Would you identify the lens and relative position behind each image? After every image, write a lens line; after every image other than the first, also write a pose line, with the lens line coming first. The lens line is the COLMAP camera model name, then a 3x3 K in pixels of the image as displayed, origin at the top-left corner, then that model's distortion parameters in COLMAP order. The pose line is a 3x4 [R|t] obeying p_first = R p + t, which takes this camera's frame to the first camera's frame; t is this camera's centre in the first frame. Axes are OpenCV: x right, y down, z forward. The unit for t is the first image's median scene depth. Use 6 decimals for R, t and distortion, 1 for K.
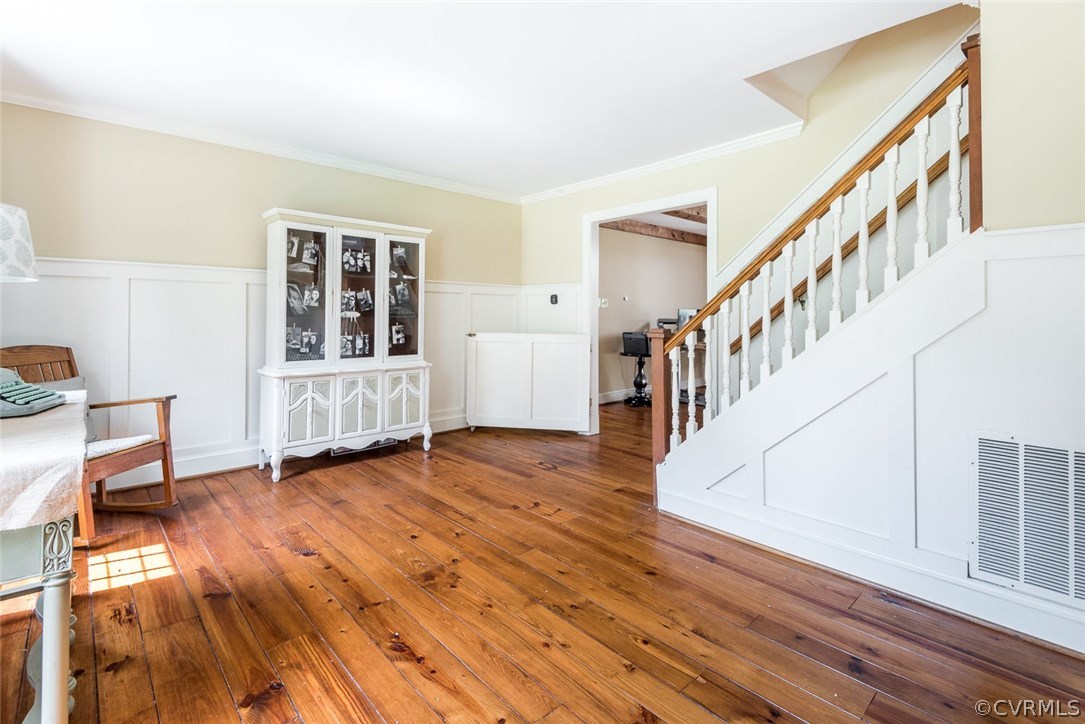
lens RADIAL K [[502.1, 0, 542.0], [0, 502.1, 307.1], [0, 0, 1]] dist [0.000912, -0.000348]
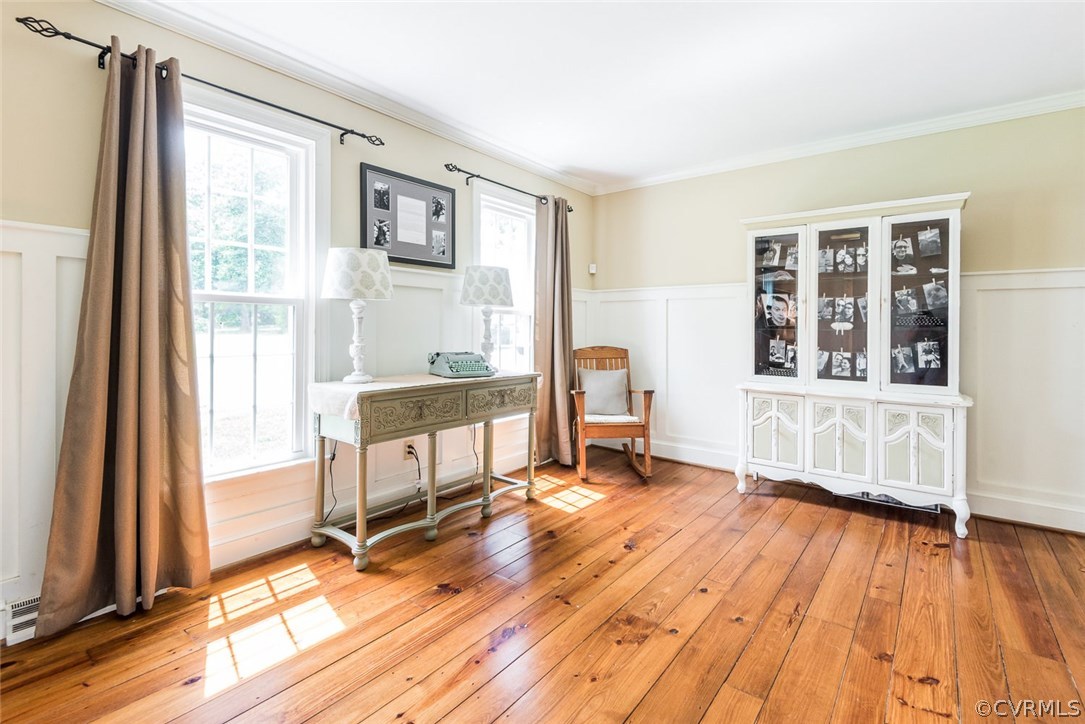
lens RADIAL K [[499.6, 0, 545.9], [0, 499.6, 329.4], [0, 0, 1]] dist [0.003722, -0.000517]
pose [[0.159789, 0.000173, -0.987151, 0.372678], [0.011292, 0.999934, 0.002003, 0.014140], [0.987087, -0.011467, 0.159777, 0.437461]]
